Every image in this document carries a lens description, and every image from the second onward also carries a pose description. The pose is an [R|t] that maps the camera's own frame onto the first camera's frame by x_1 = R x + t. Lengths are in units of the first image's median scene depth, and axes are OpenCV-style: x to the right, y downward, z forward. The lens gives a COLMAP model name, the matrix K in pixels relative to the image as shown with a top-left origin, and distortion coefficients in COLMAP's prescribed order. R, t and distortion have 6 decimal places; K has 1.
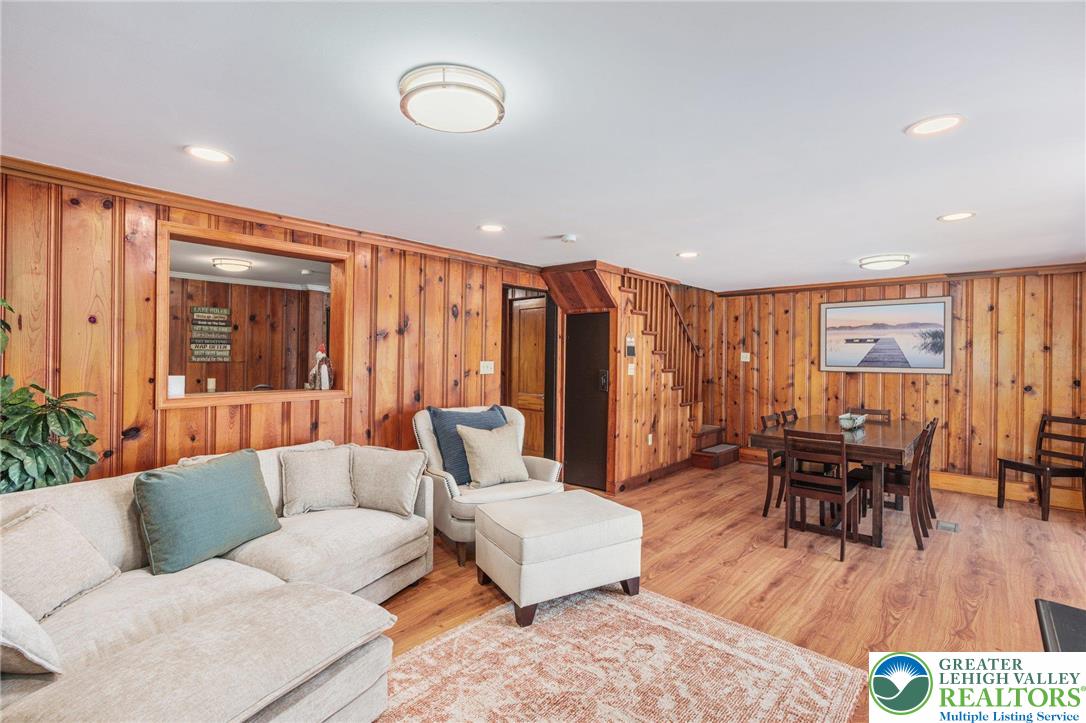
lens RADIAL K [[489.0, 0, 541.6], [0, 489.0, 356.1], [0, 0, 1]] dist [-0.005782, 0.000156]
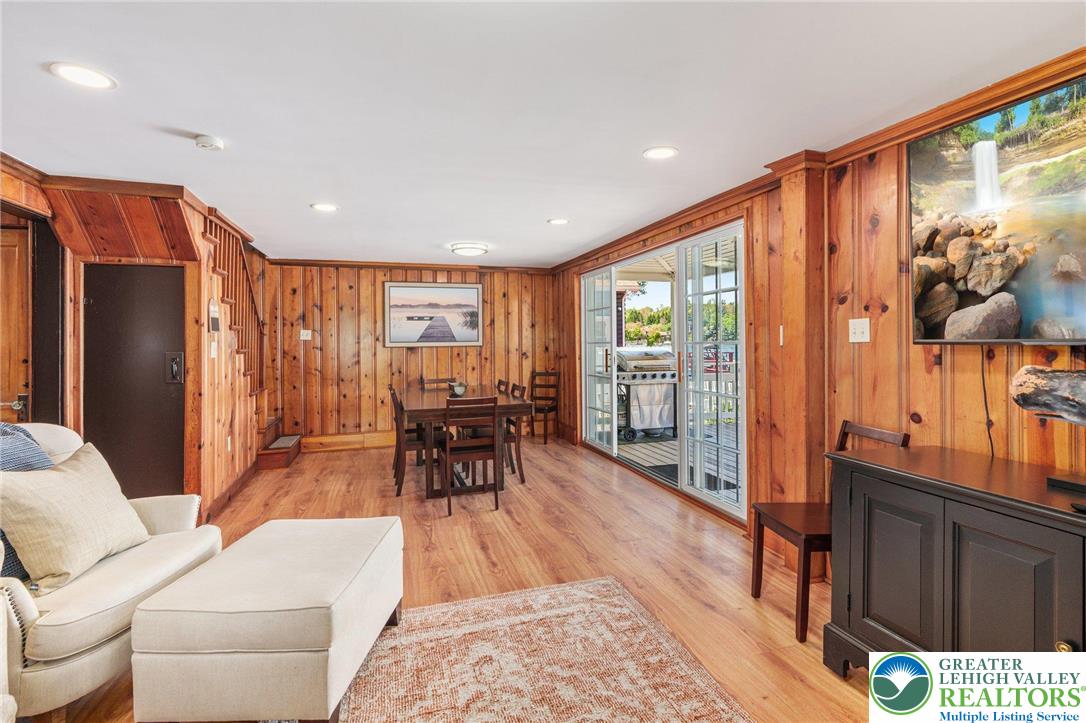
lens RADIAL K [[507.2, 0, 545.2], [0, 507.2, 338.1], [0, 0, 1]] dist [-0.001880, 0.000296]
pose [[0.495272, -0.011381, 0.868663, -0.224304], [0.015968, 0.999865, 0.003996, 0.014671], [-0.868591, 0.011891, 0.495387, 0.210334]]
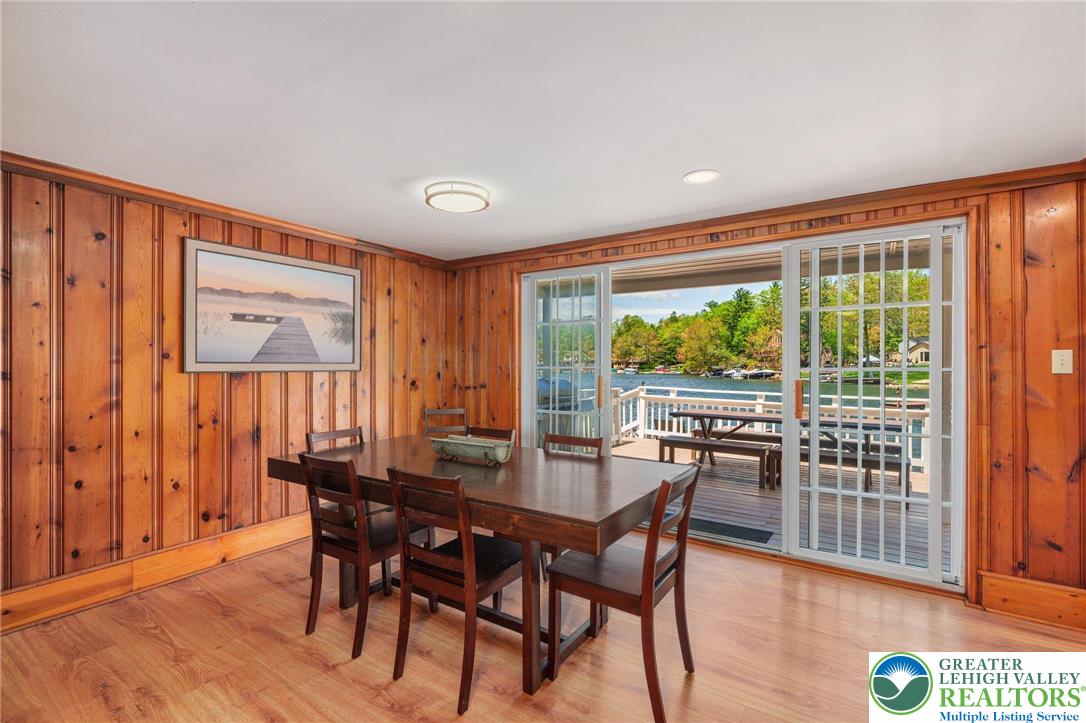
lens RADIAL K [[491.7, 0, 538.8], [0, 491.7, 367.2], [0, 0, 1]] dist [-0.002762, 0.000037]
pose [[-0.142697, -0.015906, 0.989639, 0.024910], [-0.004660, 0.999871, 0.015398, 0.018448], [-0.989755, -0.002414, -0.142753, 0.842779]]
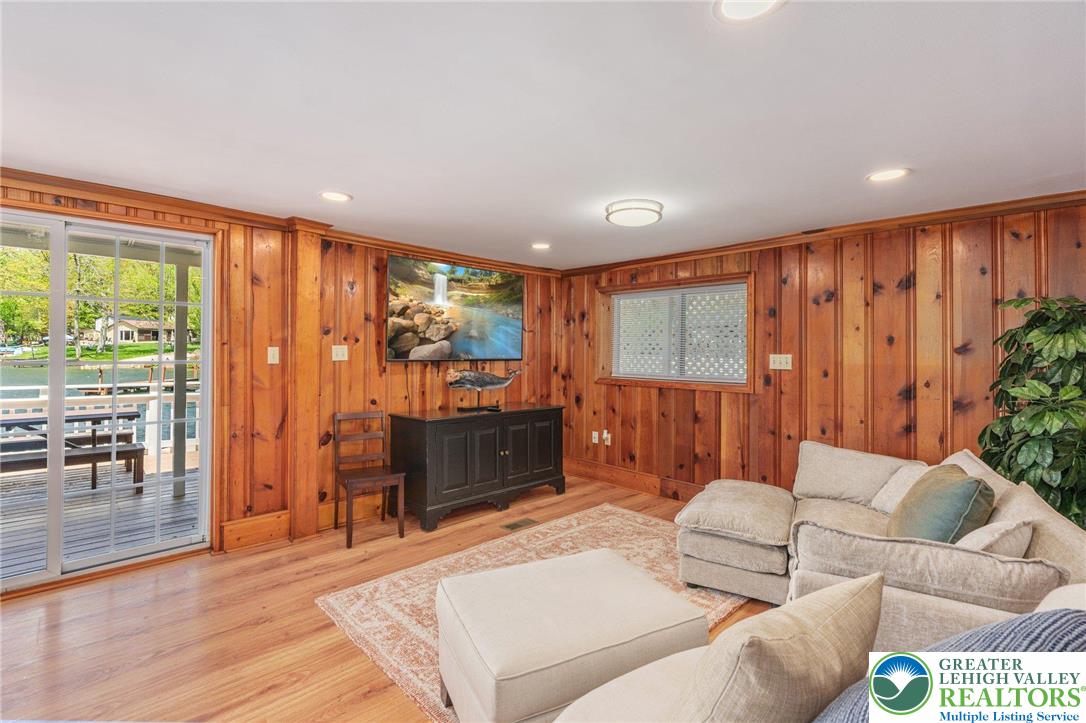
lens RADIAL K [[496.9, 0, 536.6], [0, 496.9, 346.4], [0, 0, 1]] dist [-0.003586, -0.000100]
pose [[-0.998058, -0.020831, 0.058698, 0.020568], [-0.021220, 0.999757, -0.006005, 0.001699], [-0.058558, -0.007239, -0.998258, 0.936763]]
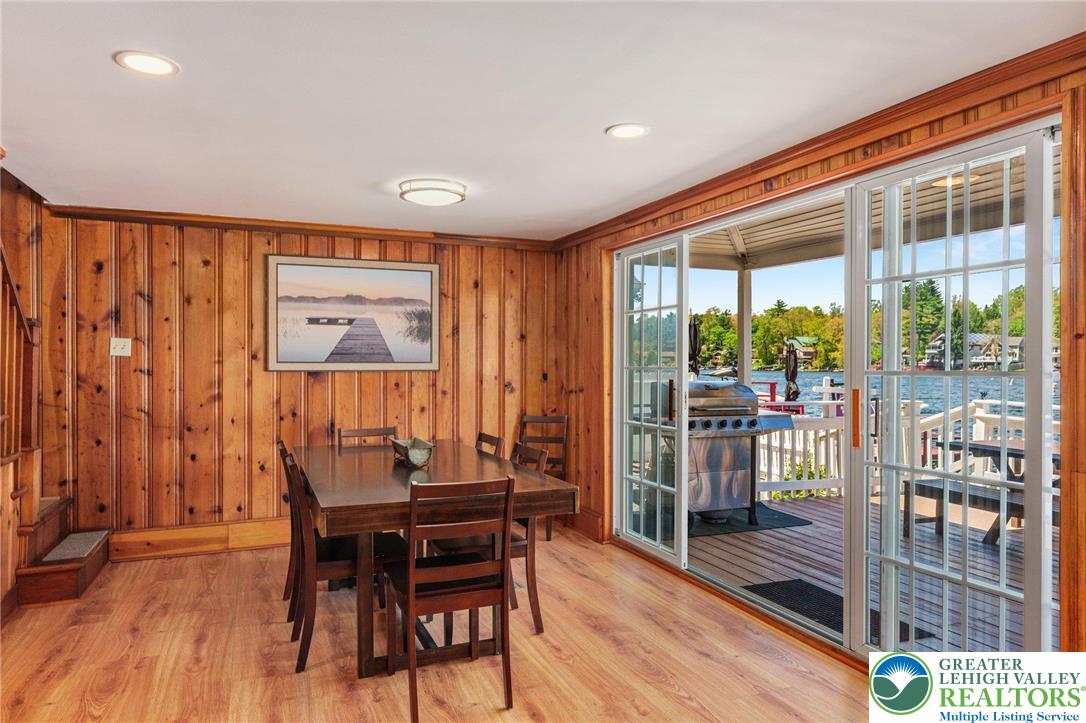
lens RADIAL K [[699.8, 0, 536.6], [0, 699.8, 366.9], [0, 0, 1]] dist [0.003245, 0.001828]
pose [[0.429421, -0.016738, 0.902949, -0.052931], [0.001835, 0.999842, 0.017661, 0.013635], [-0.903102, -0.005927, 0.429384, 0.417715]]
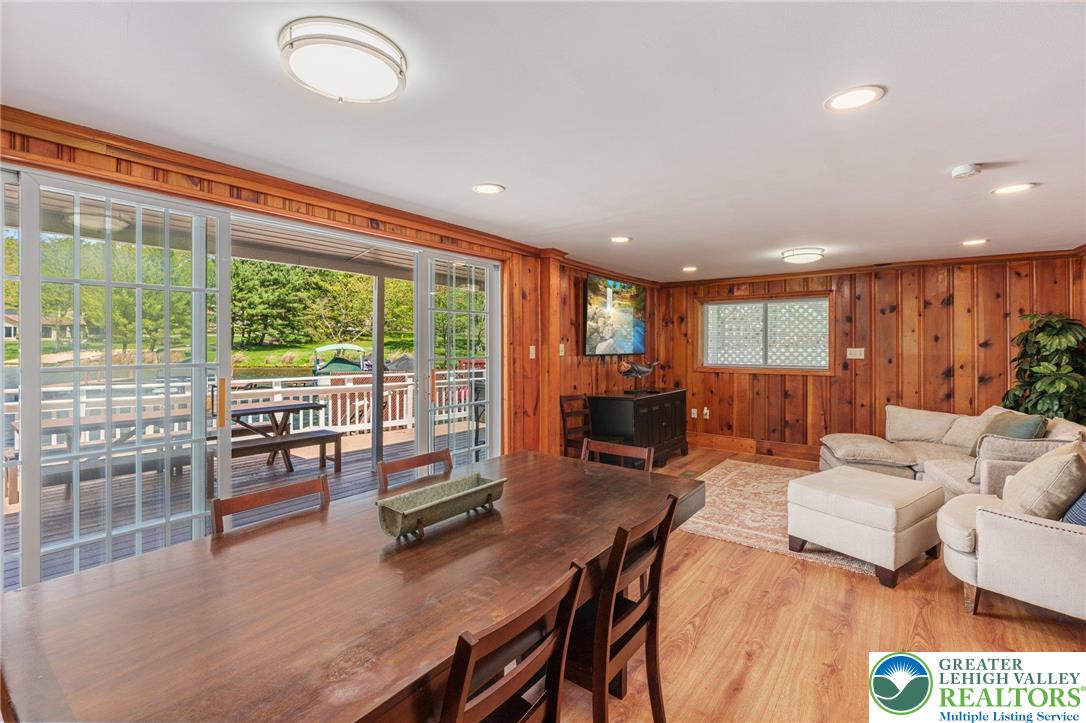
lens RADIAL K [[492.4, 0, 538.6], [0, 492.4, 348.2], [0, 0, 1]] dist [-0.004471, 0.001077]
pose [[-0.994793, -0.013908, -0.100966, 0.511535], [-0.014656, 0.999870, 0.006671, 0.004502], [0.100860, 0.008116, -0.994867, 1.172100]]
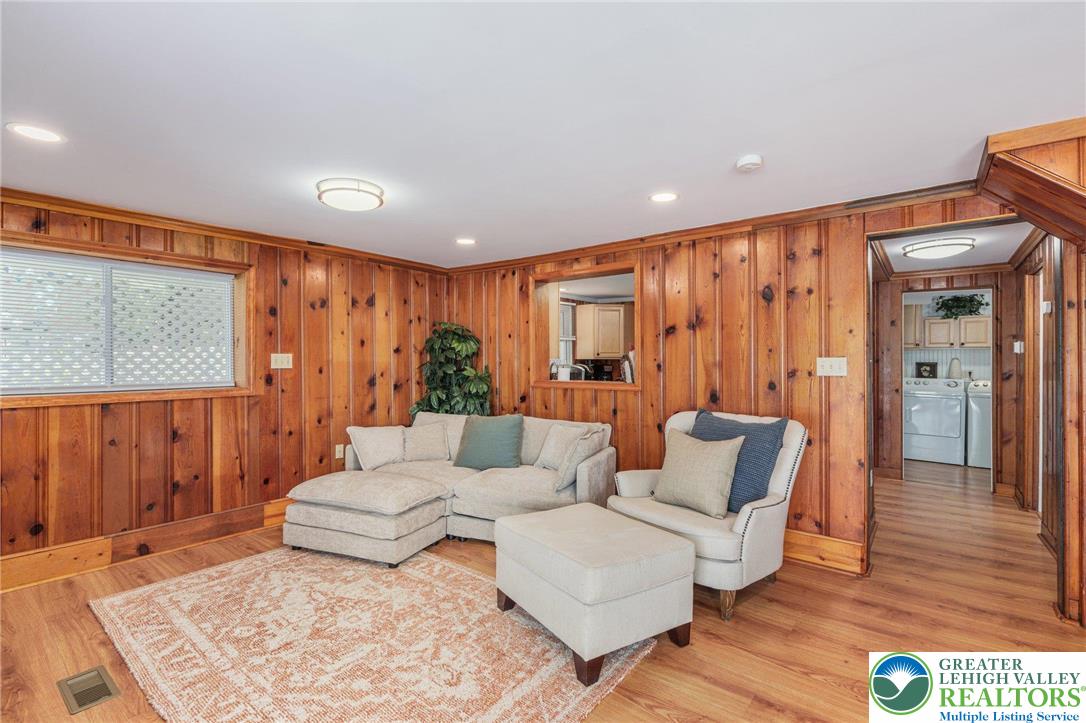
lens RADIAL K [[494.7, 0, 540.2], [0, 494.7, 358.0], [0, 0, 1]] dist [-0.003695, 0.001065]
pose [[0.064750, -0.017023, -0.997756, 0.497807], [-0.001360, 0.999852, -0.017147, 0.021396], [0.997901, 0.002467, 0.064717, 0.496265]]
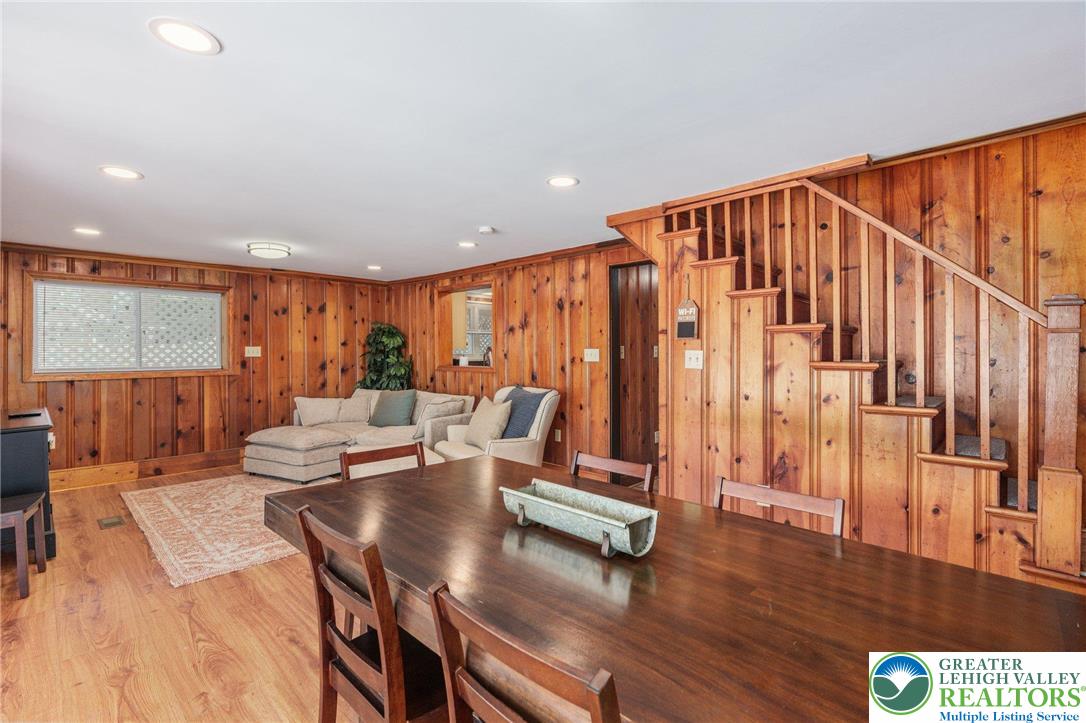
lens RADIAL K [[492.4, 0, 538.6], [0, 492.4, 348.2], [0, 0, 1]] dist [-0.004471, 0.001077]
pose [[-0.025890, -0.016673, -0.999526, 0.810342], [-0.000570, 0.999861, -0.016664, 0.023913], [0.999665, 0.000139, -0.025896, 0.829883]]
